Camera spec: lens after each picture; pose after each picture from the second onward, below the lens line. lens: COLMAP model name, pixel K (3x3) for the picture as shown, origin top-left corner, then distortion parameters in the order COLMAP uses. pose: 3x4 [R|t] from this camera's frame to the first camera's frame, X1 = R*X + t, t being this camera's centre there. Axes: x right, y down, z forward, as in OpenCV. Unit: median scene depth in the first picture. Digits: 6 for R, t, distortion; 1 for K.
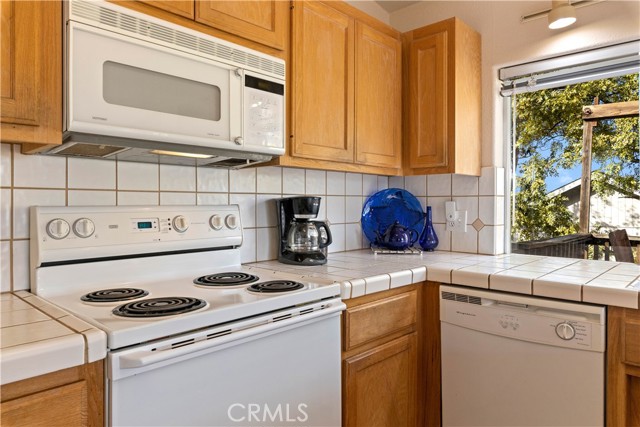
lens RADIAL K [[431.7, 0, 320.1], [0, 431.7, 209.9], [0, 0, 1]] dist [-0.002745, 0.000469]
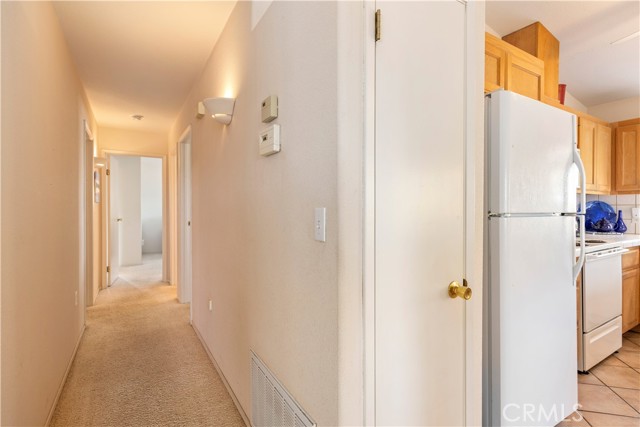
lens RADIAL K [[312.0, 0, 320.2], [0, 312.0, 210.9], [0, 0, 1]] dist [0.002936, 0.000385]
pose [[0.964038, 0.001638, -0.265759, -0.729051], [-0.002236, 0.999996, -0.001947, 0.000506], [0.265754, 0.002471, 0.964038, -0.759441]]
